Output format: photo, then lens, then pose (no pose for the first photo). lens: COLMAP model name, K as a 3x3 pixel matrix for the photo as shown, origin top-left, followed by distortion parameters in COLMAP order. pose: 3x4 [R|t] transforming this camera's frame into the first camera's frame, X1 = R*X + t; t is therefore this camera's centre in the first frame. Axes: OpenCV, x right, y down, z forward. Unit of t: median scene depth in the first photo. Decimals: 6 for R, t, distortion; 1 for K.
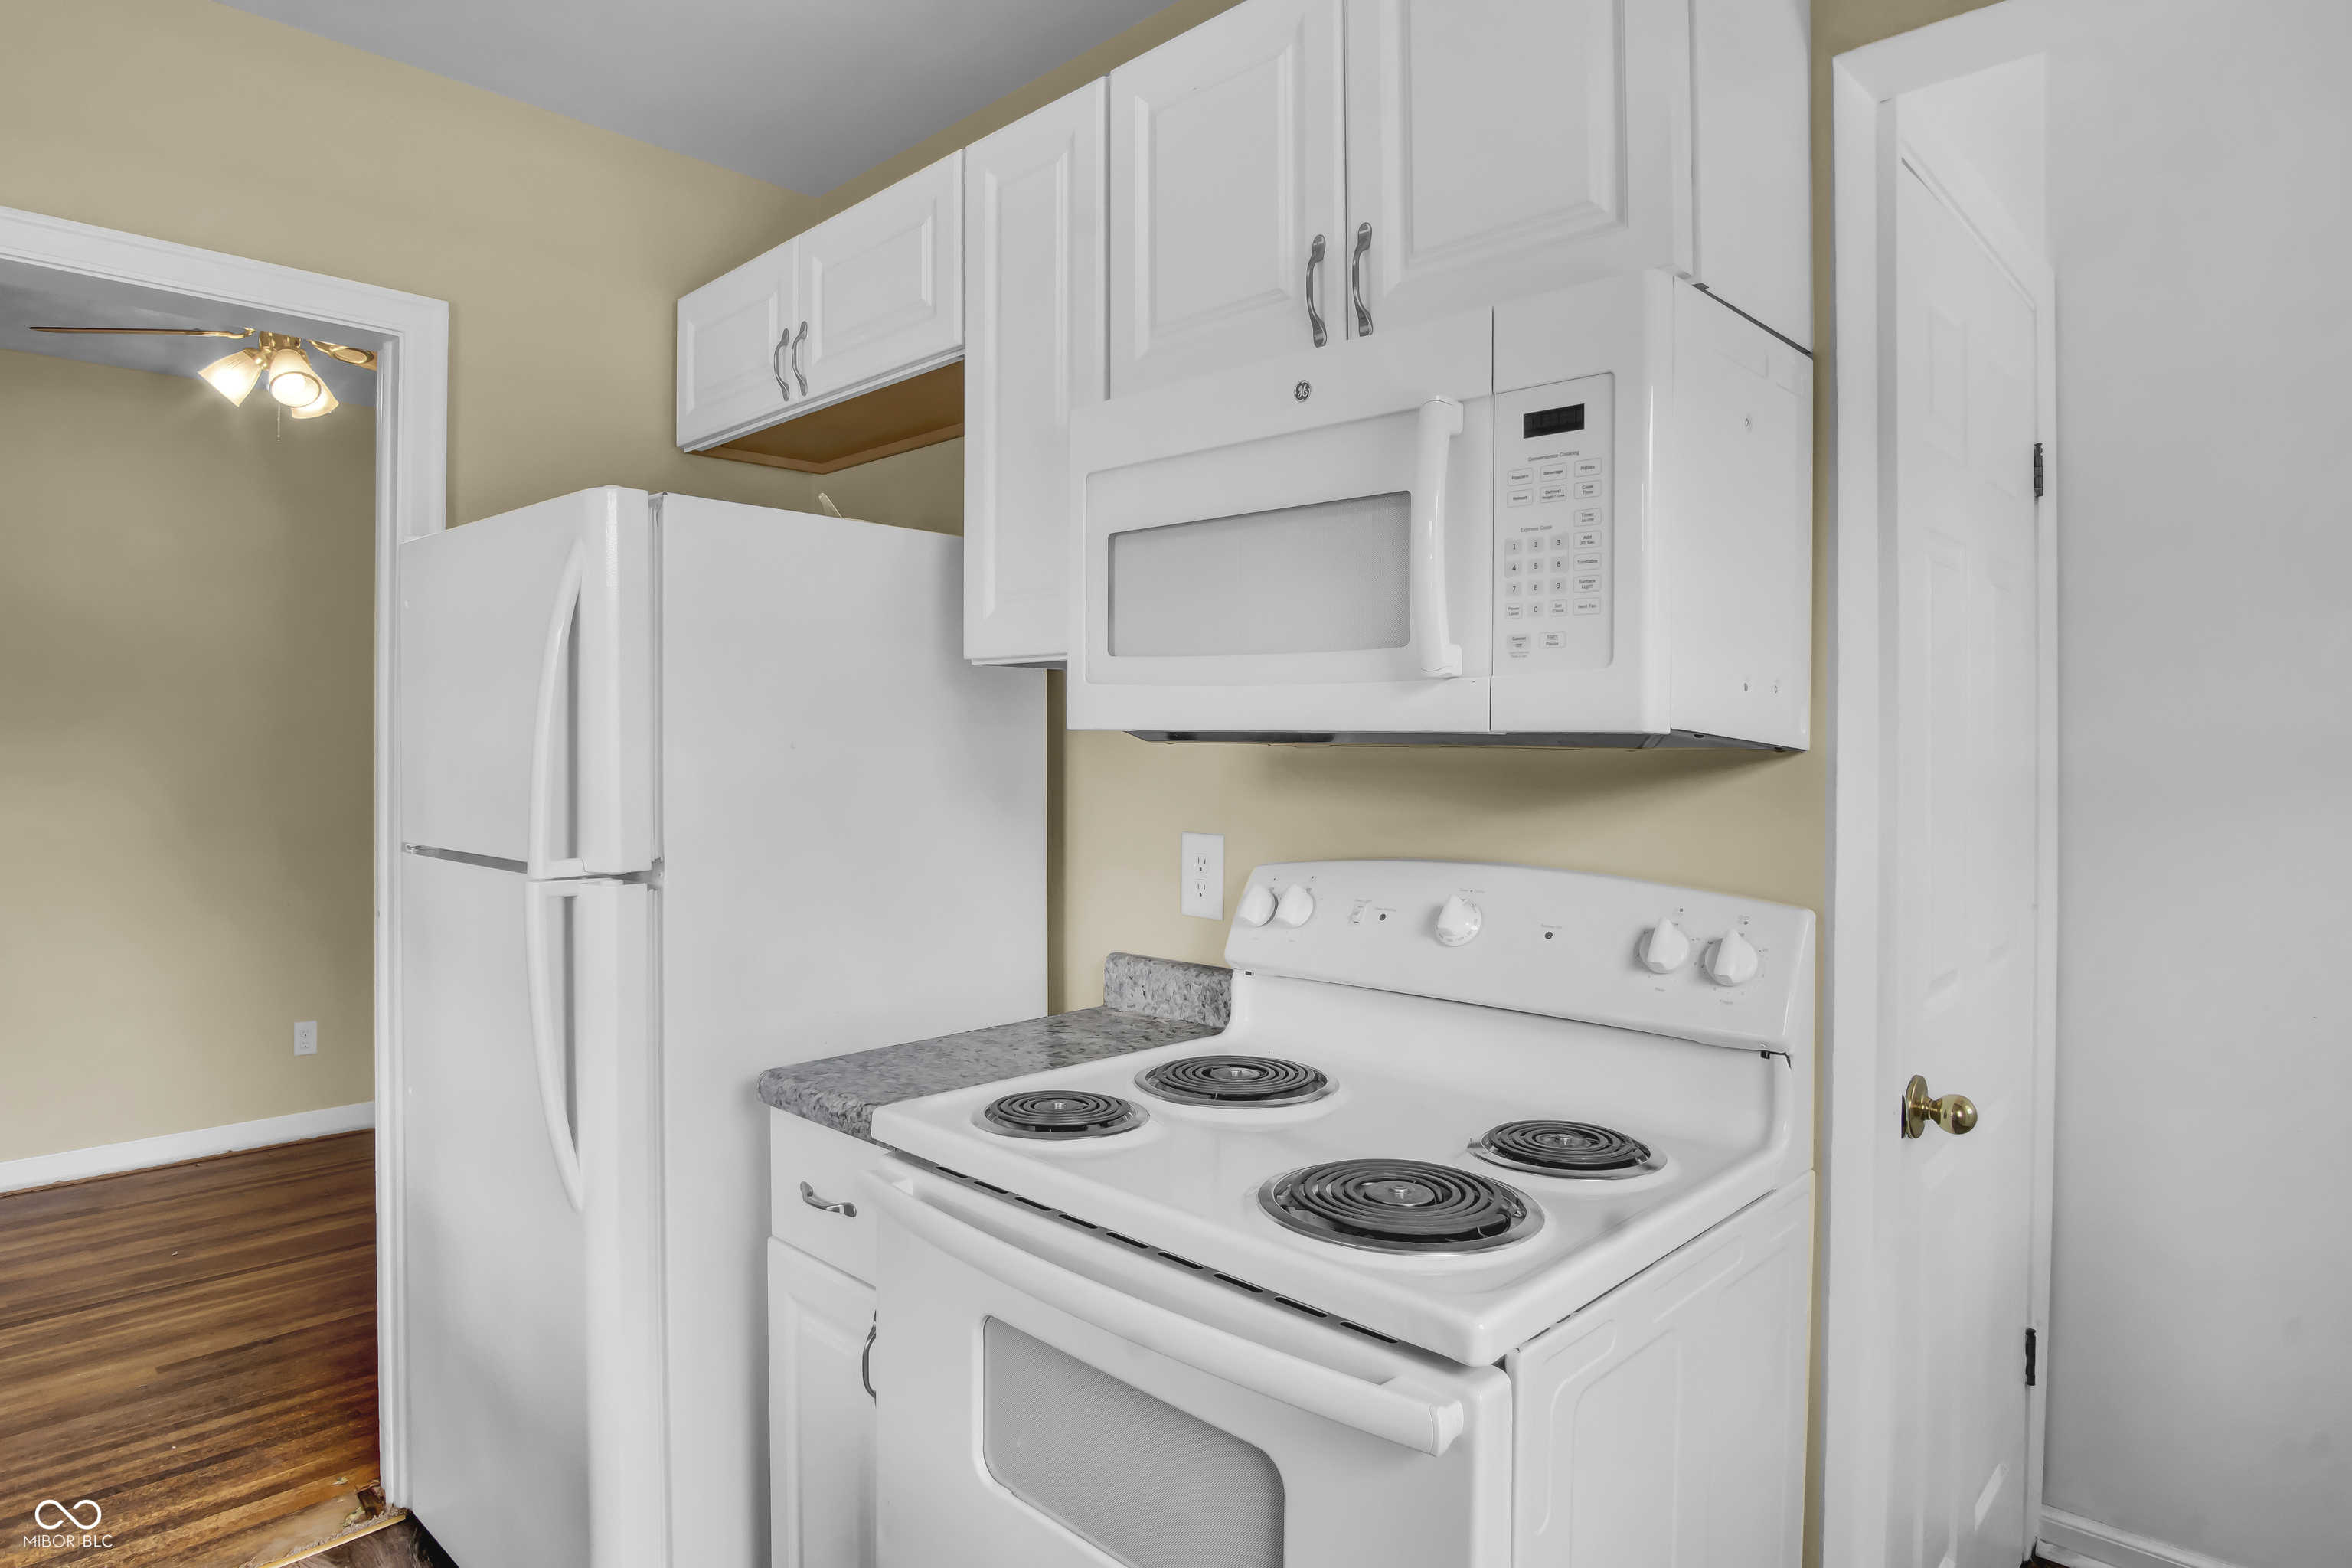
lens RADIAL K [[1327.1, 0, 1181.7], [0, 1327.1, 759.9], [0, 0, 1]] dist [-0.024406, 0.002096]
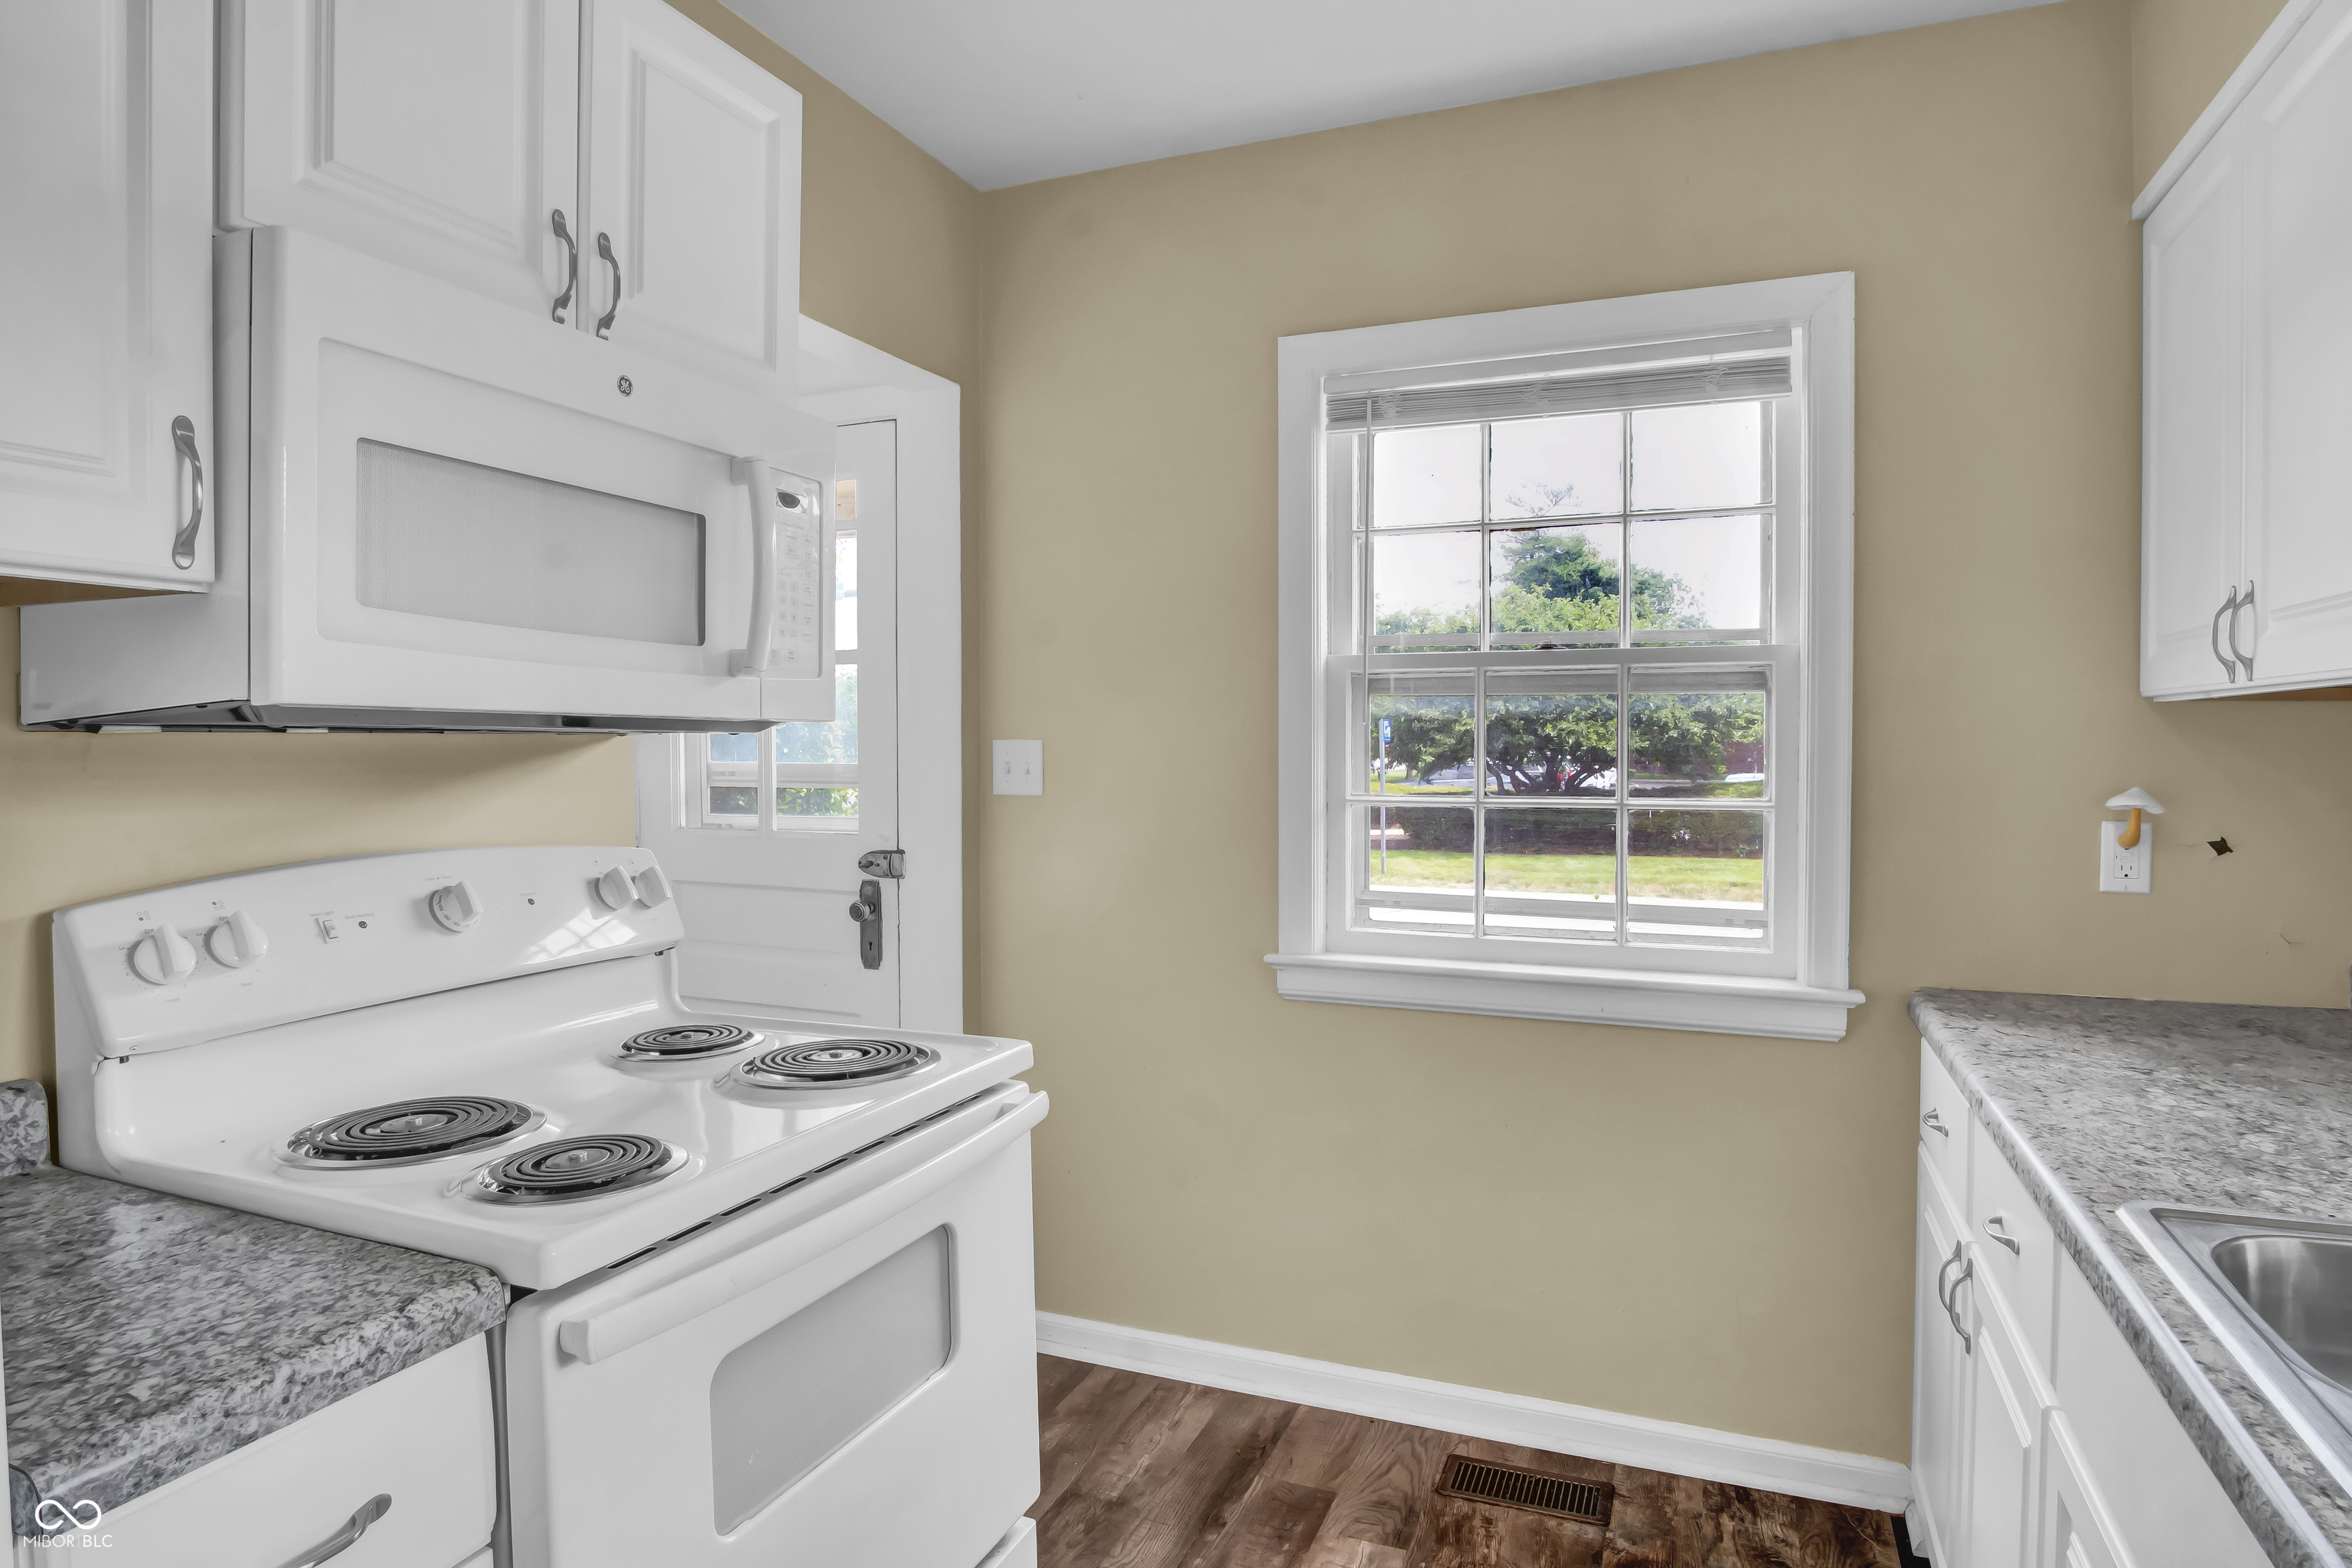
lens RADIAL K [[1327.1, 0, 1181.7], [0, 1327.1, 759.9], [0, 0, 1]] dist [-0.024406, 0.002096]
pose [[-0.376521, -0.024999, 0.926071, -1.057929], [0.004467, 0.999575, 0.028799, -0.014705], [-0.926397, 0.014980, -0.376249, 1.010387]]
